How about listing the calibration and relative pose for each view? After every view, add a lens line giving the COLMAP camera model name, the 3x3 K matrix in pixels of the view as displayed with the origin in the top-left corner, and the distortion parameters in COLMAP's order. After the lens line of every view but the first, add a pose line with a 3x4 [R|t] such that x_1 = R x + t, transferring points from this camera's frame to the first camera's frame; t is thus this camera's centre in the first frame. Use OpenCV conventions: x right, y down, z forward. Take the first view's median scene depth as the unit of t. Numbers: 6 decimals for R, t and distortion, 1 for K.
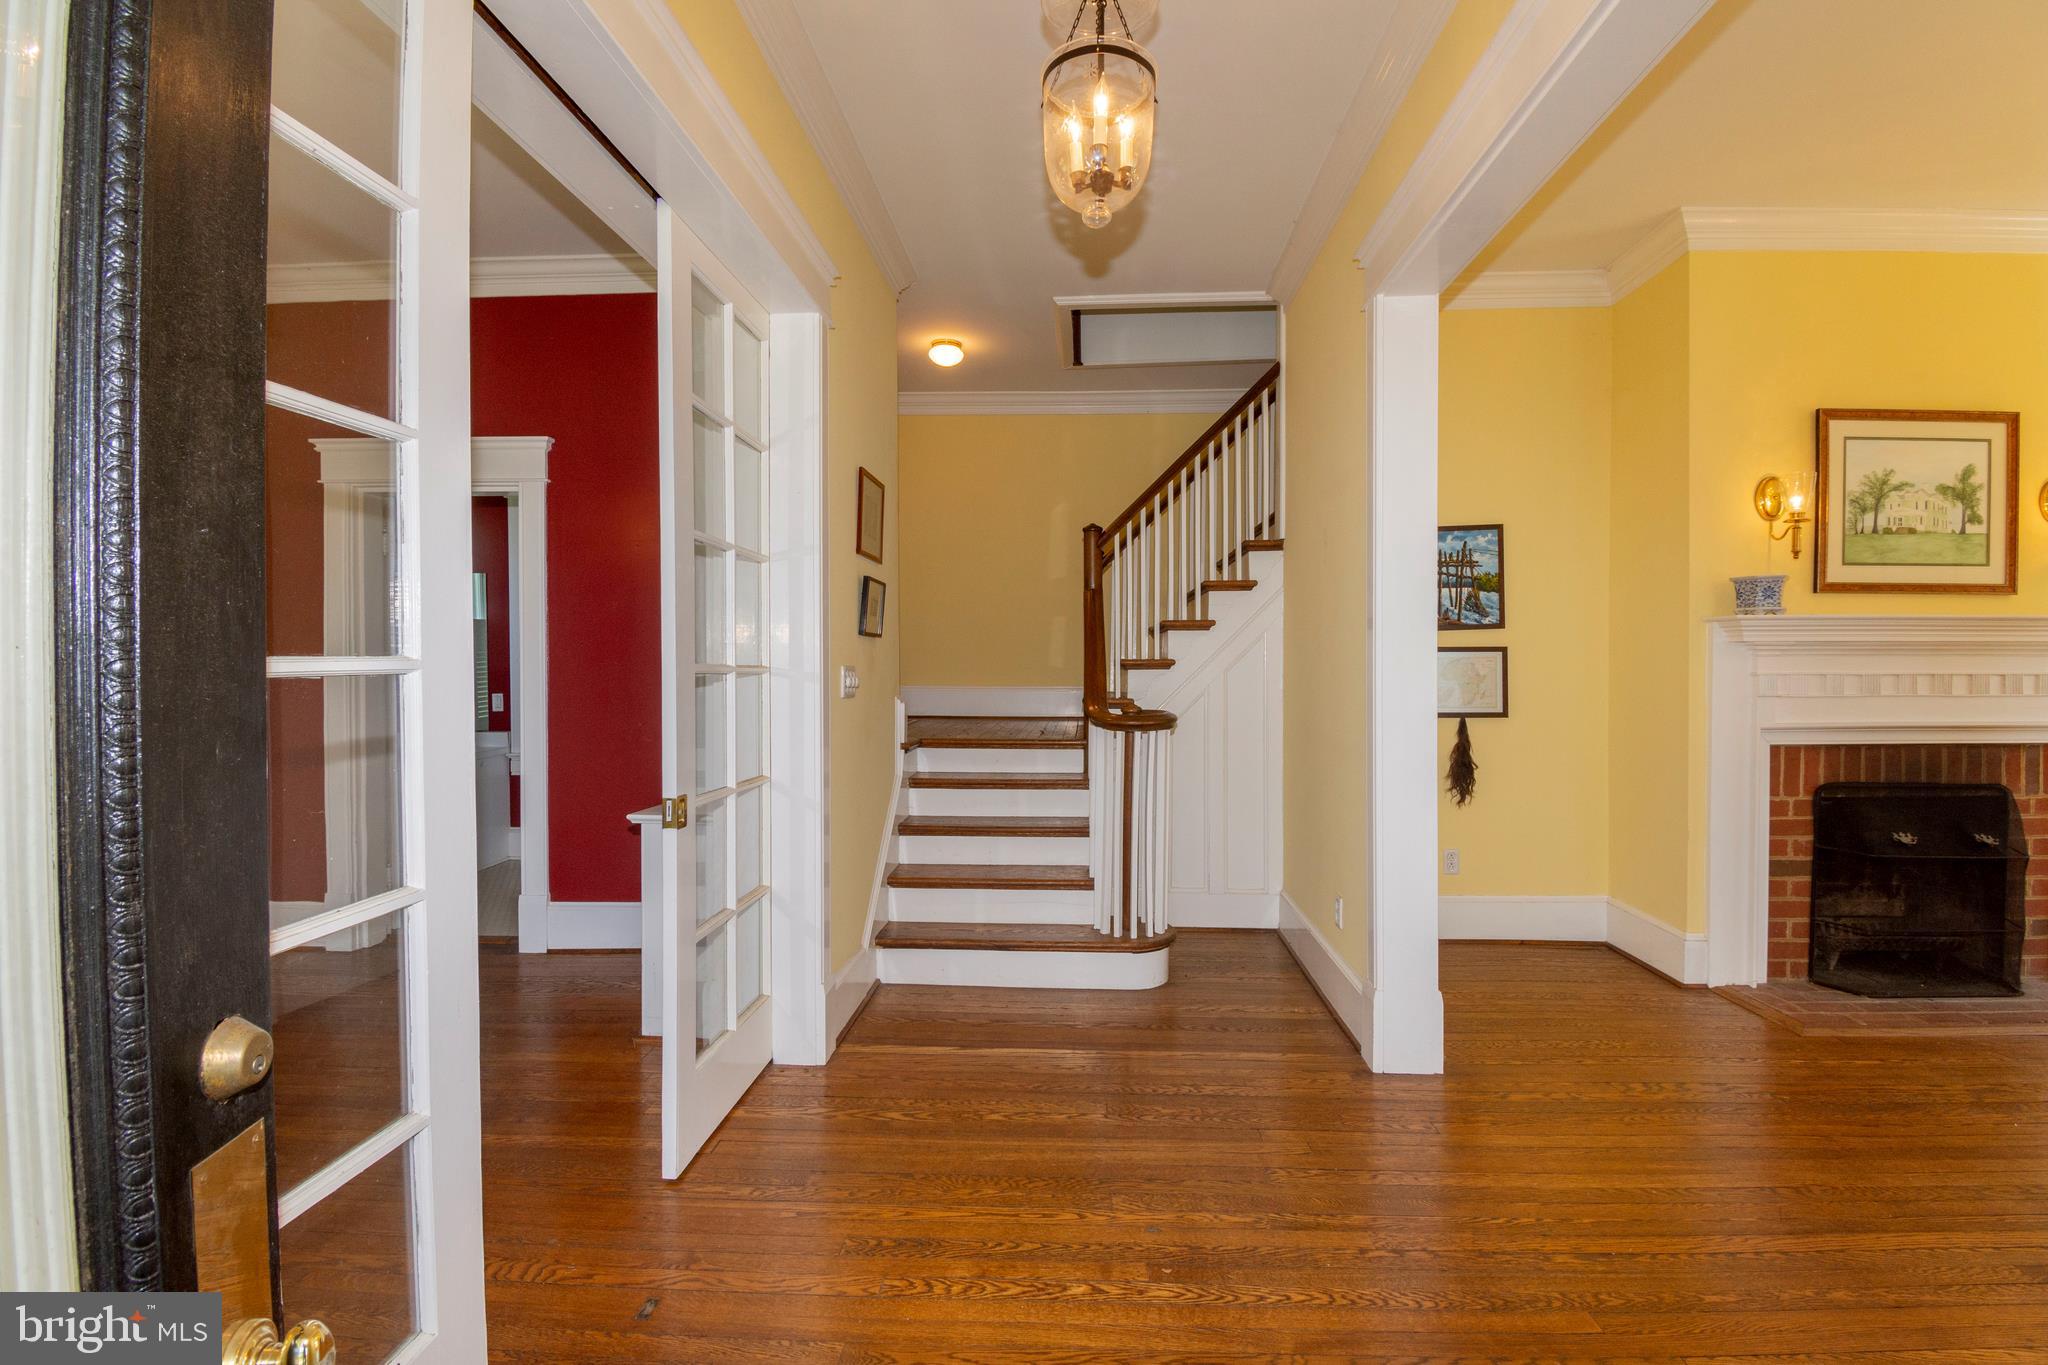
lens RADIAL K [[907.8, 0, 1033.7], [0, 907.8, 674.7], [0, 0, 1]] dist [0.010162, -0.021237]
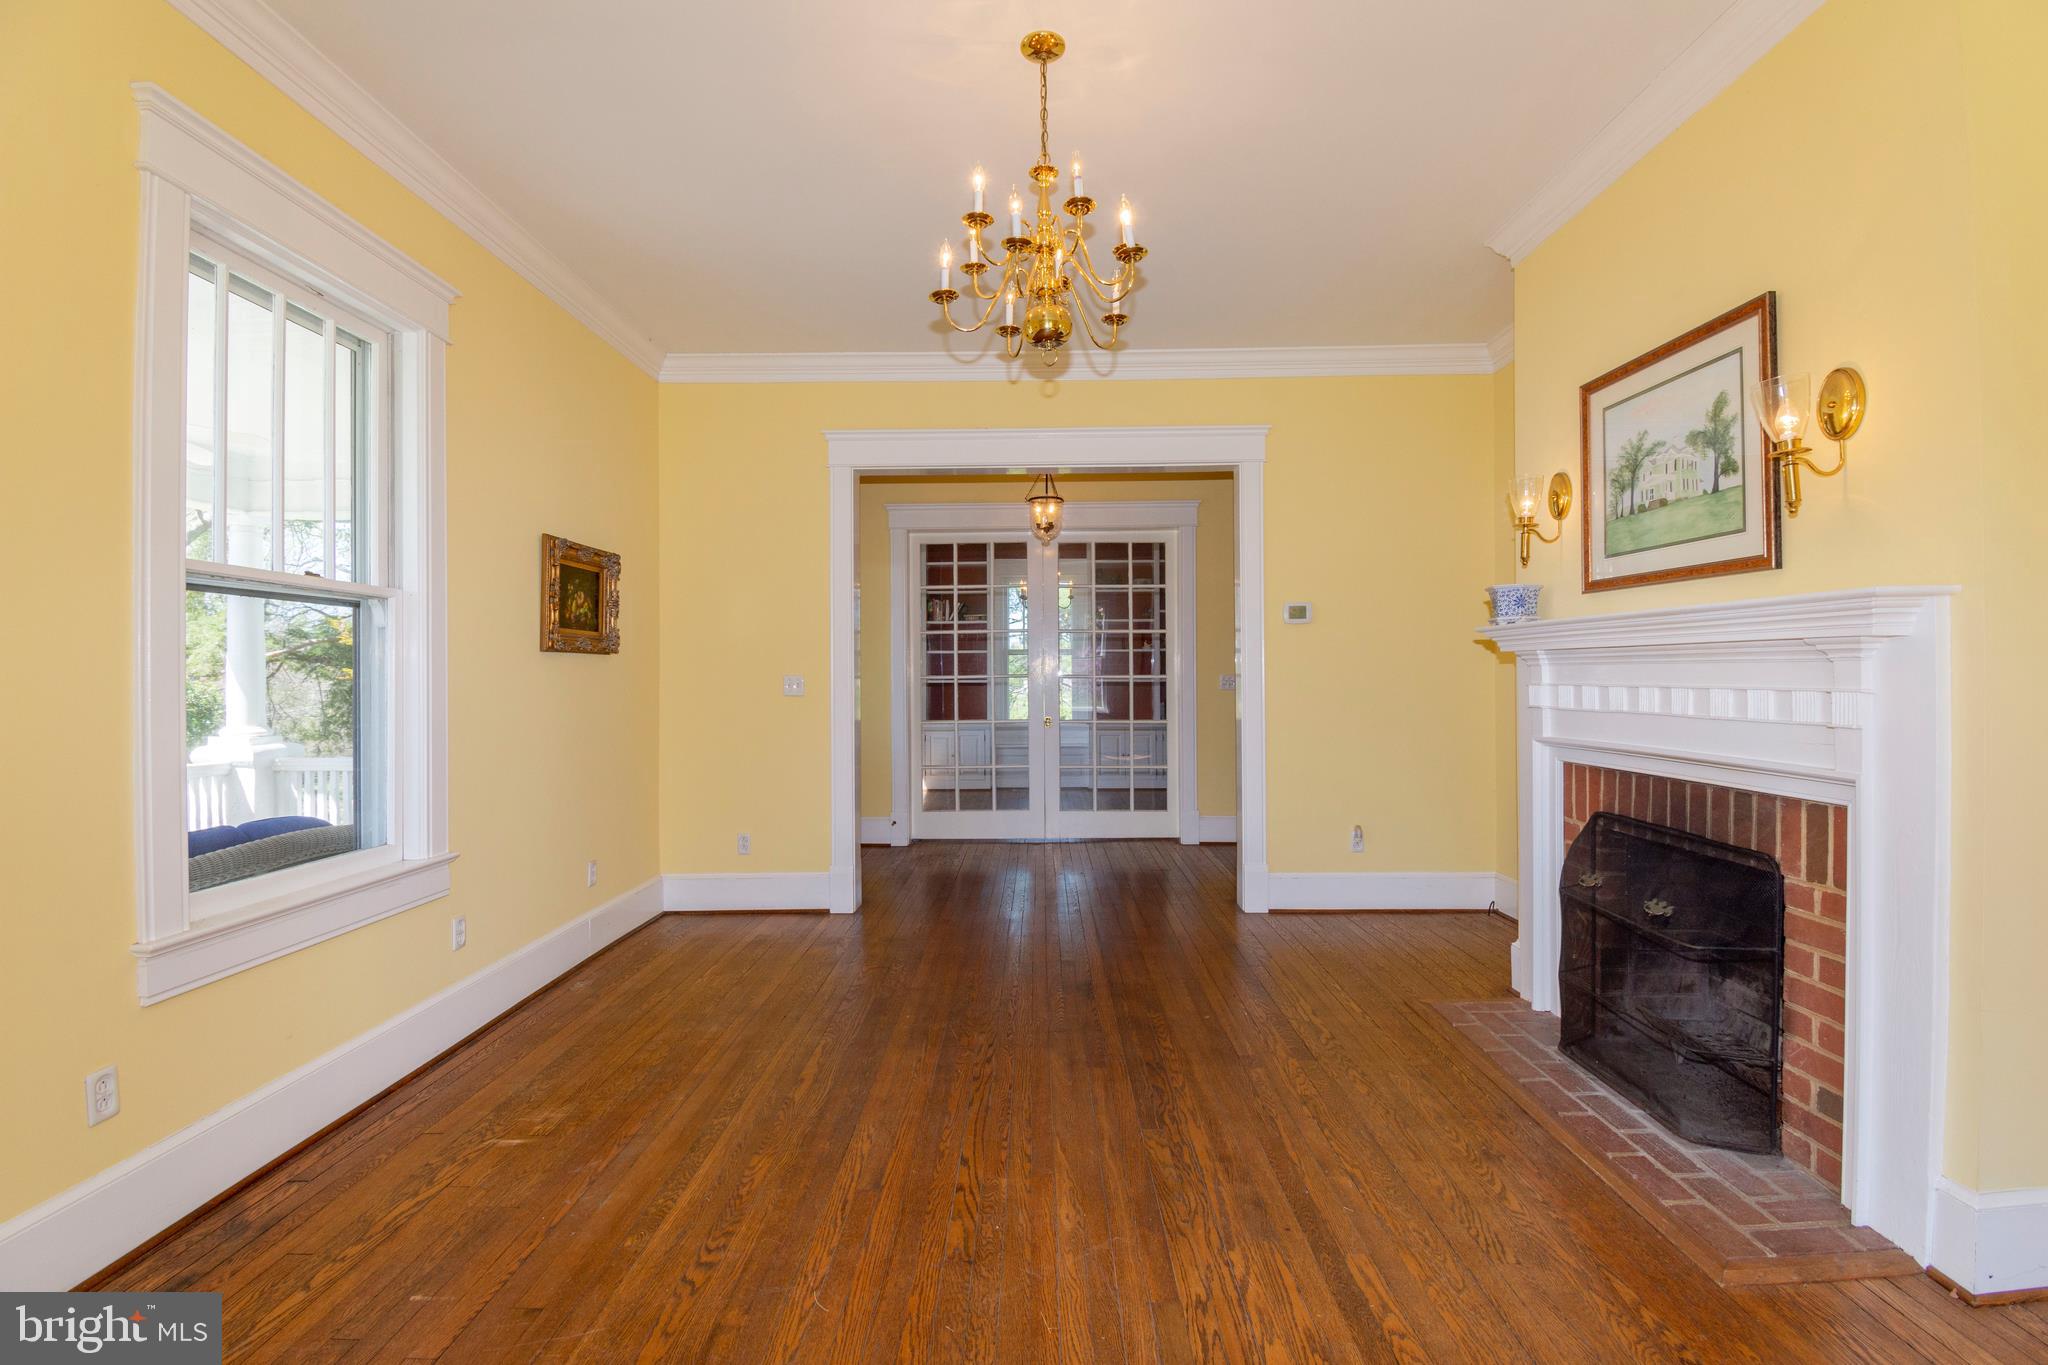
lens RADIAL K [[907.8, 0, 1033.7], [0, 907.8, 674.7], [0, 0, 1]] dist [0.010162, -0.021237]
pose [[0.042326, 0.001935, -0.999102, 1.716467], [-0.004911, 0.999986, 0.001729, -0.009587], [0.999092, 0.004833, 0.042335, 0.417446]]
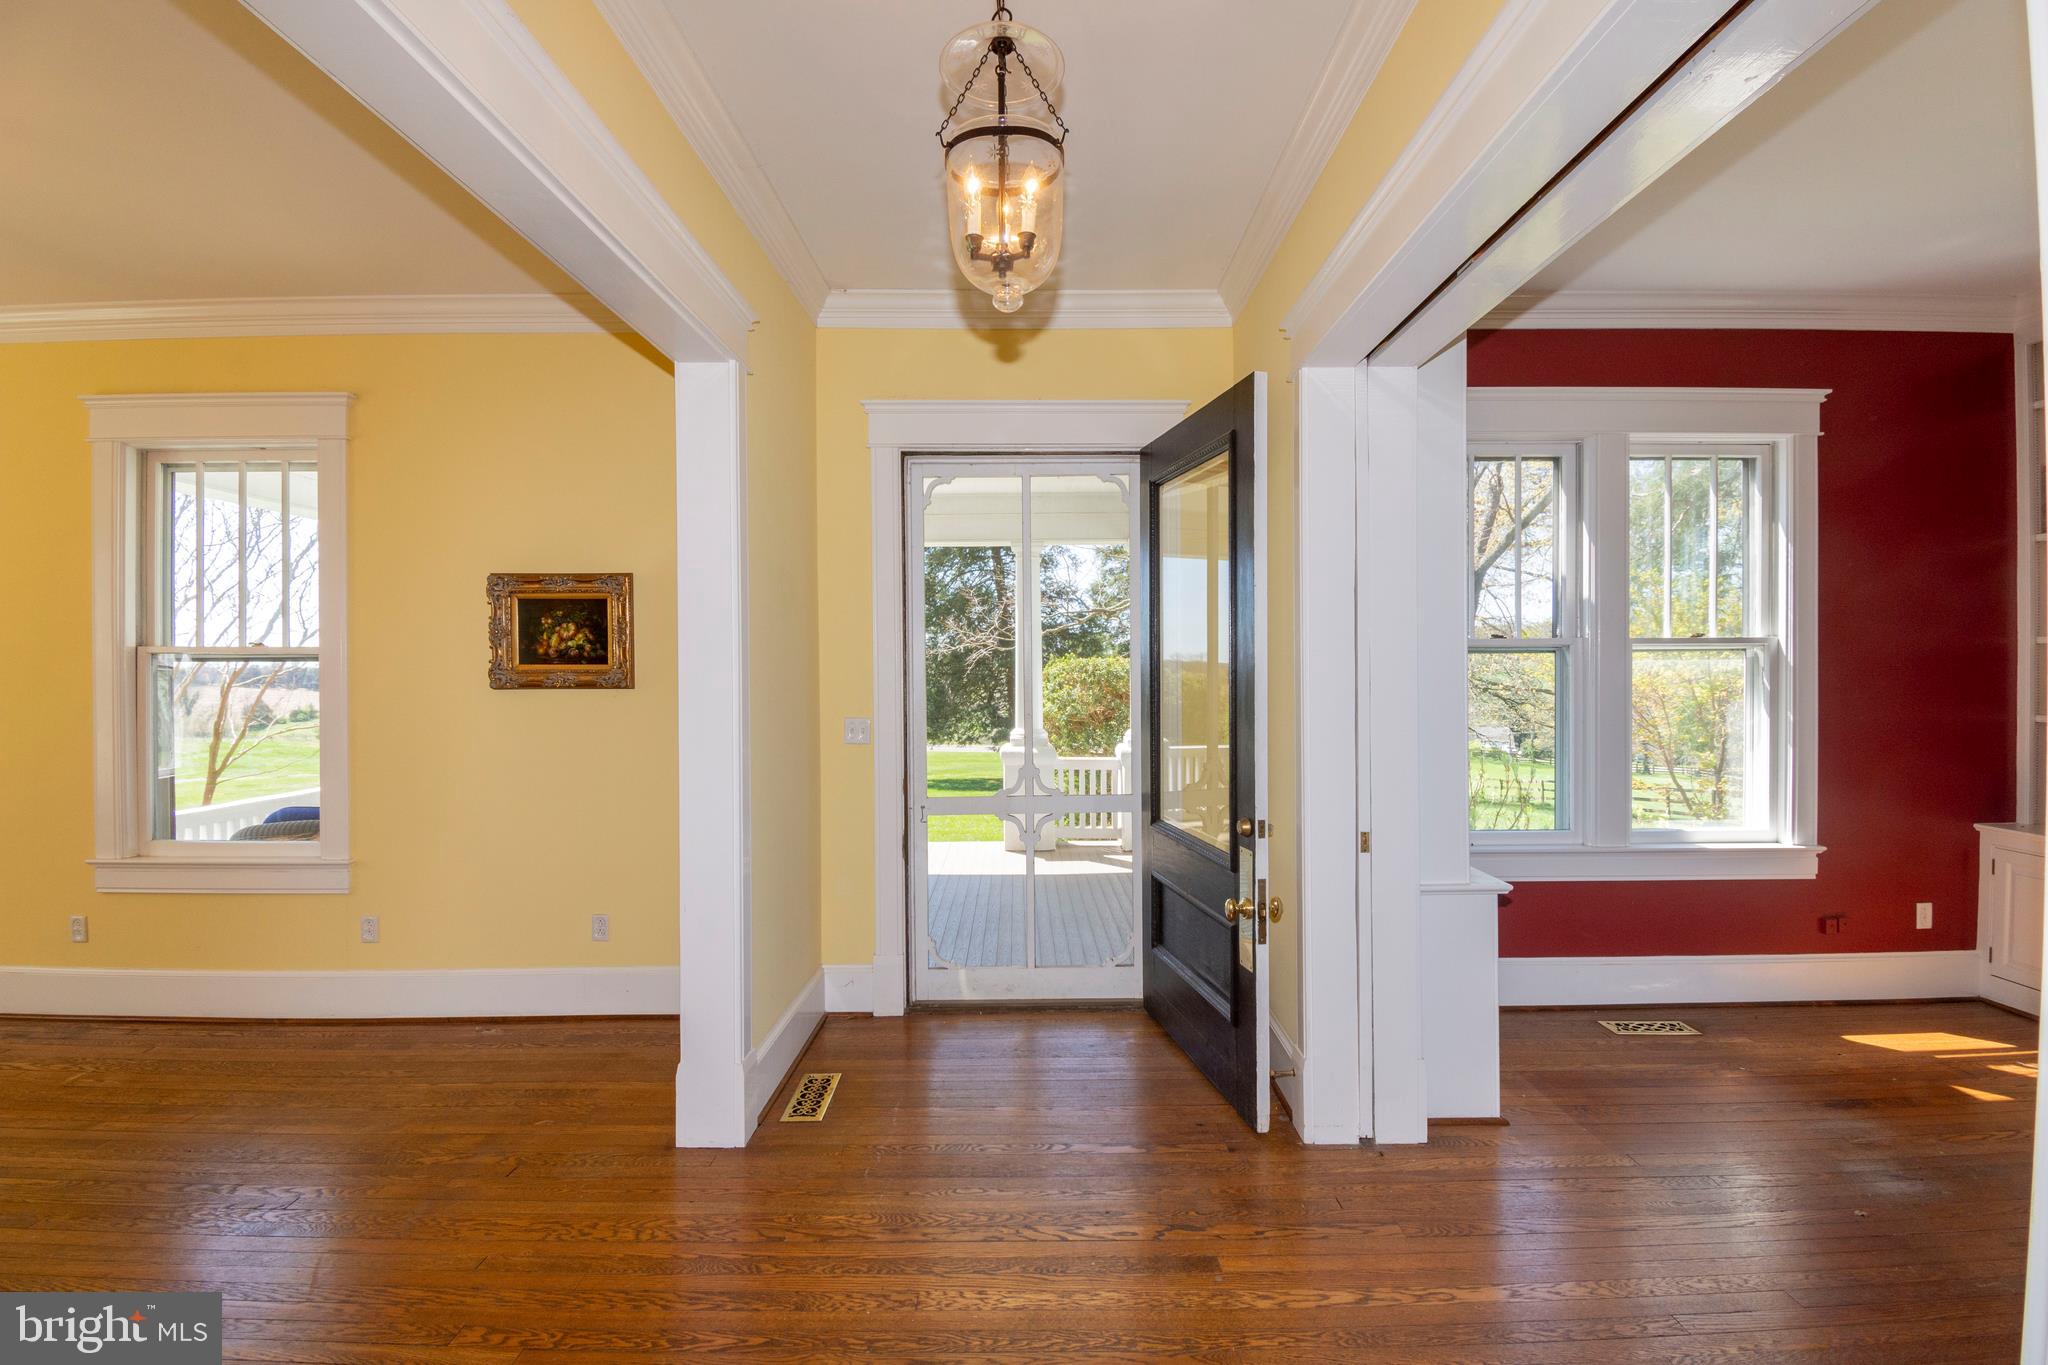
lens RADIAL K [[907.8, 0, 1033.7], [0, 907.8, 674.7], [0, 0, 1]] dist [0.010162, -0.021237]
pose [[-0.998406, 0.009934, -0.055563, 0.050015], [0.008831, 0.999760, 0.020070, -0.065143], [0.055749, 0.019548, -0.998253, 0.999906]]
